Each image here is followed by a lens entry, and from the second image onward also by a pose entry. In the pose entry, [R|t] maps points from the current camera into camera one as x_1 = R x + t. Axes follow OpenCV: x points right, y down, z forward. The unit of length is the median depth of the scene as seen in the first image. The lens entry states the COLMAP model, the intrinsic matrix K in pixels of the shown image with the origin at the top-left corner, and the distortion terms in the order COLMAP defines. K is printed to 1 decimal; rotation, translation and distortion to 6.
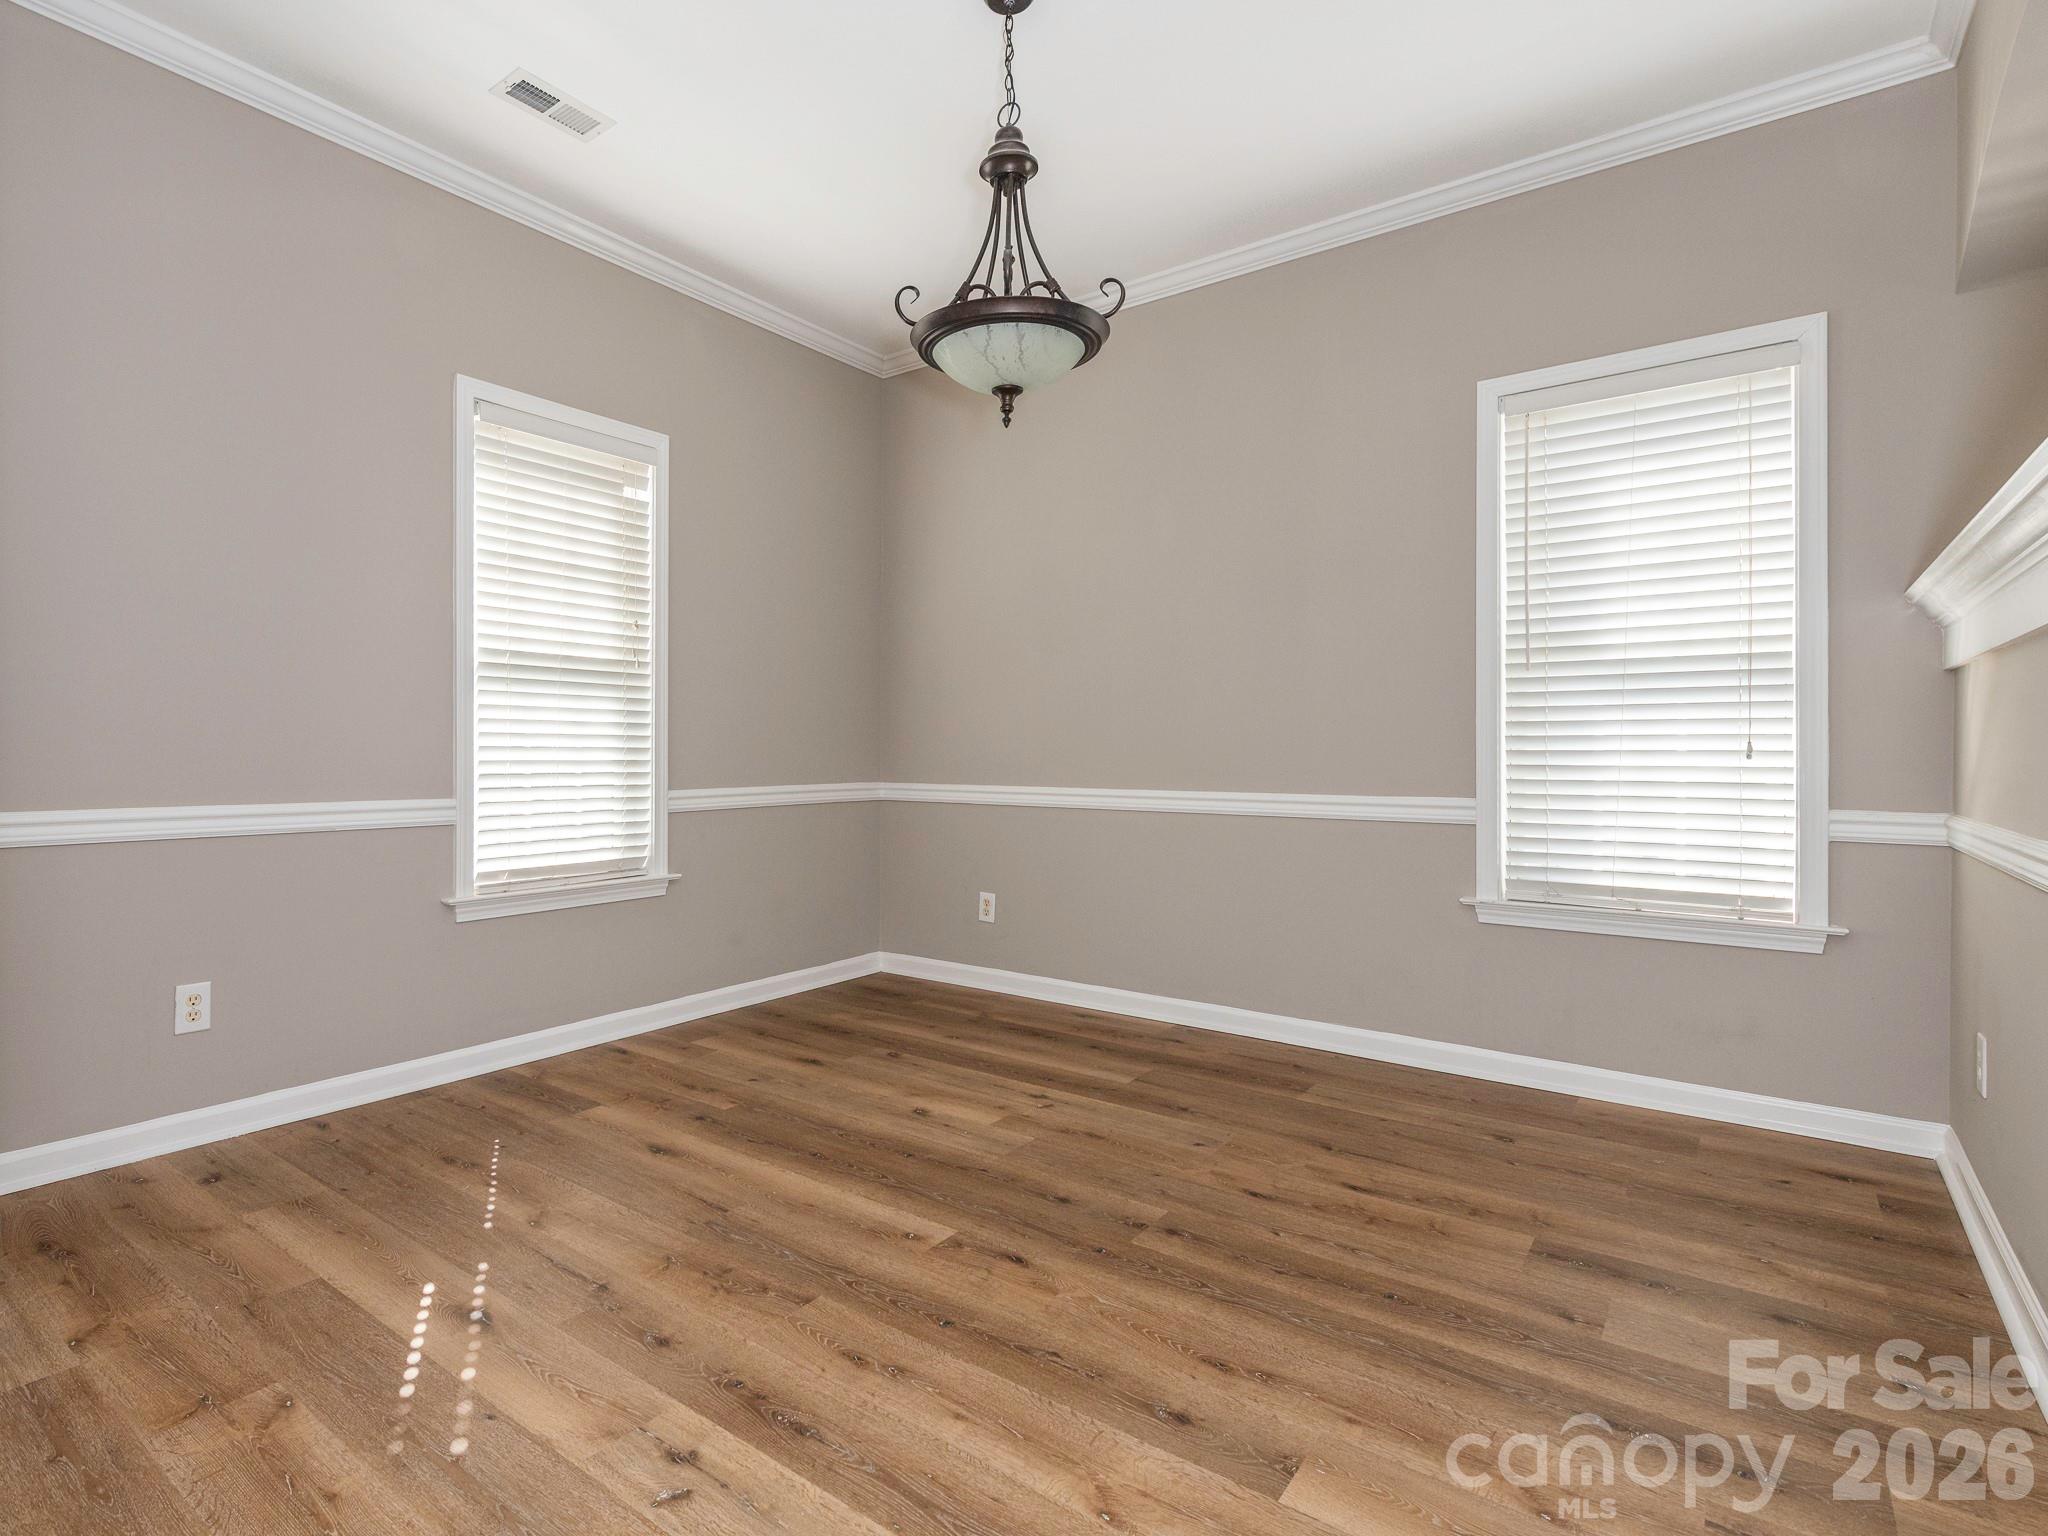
lens RADIAL K [[995.8, 0, 1019.8], [0, 995.8, 767.7], [0, 0, 1]] dist [0.011132, -0.003355]
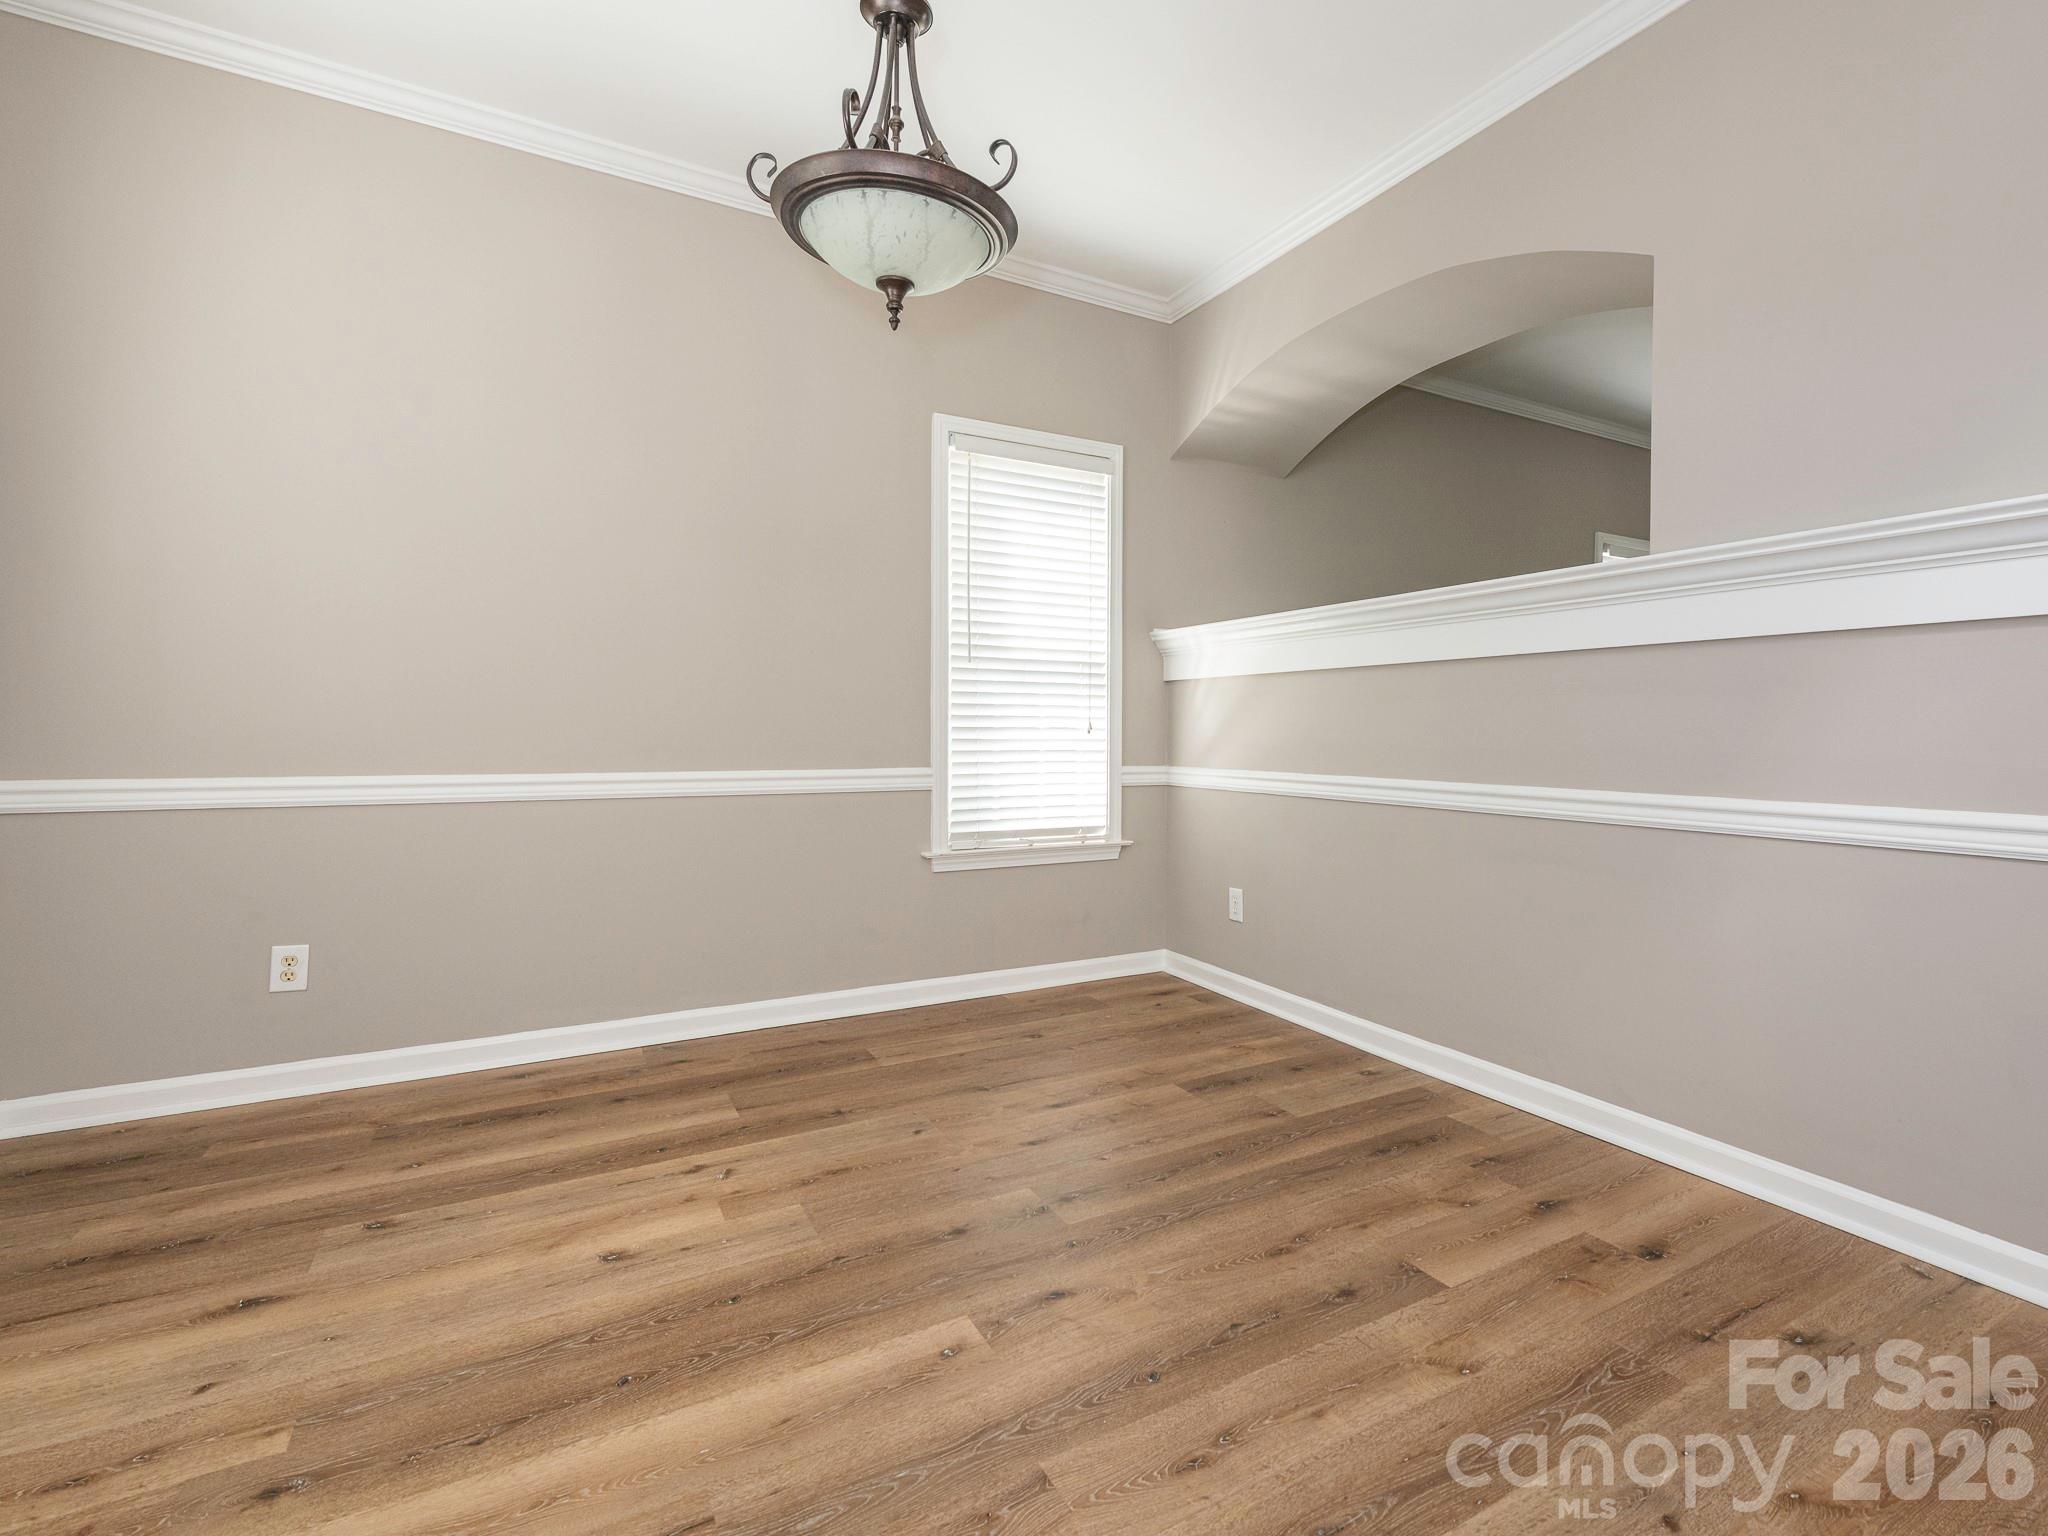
lens RADIAL K [[934.8, 0, 1029.6], [0, 934.8, 752.5], [0, 0, 1]] dist [0.010153, -0.004057]
pose [[0.440523, -0.020927, 0.897497, -0.550038], [0.008928, 0.999781, 0.018930, -0.007838], [-0.897697, -0.000326, 0.440613, 0.471910]]
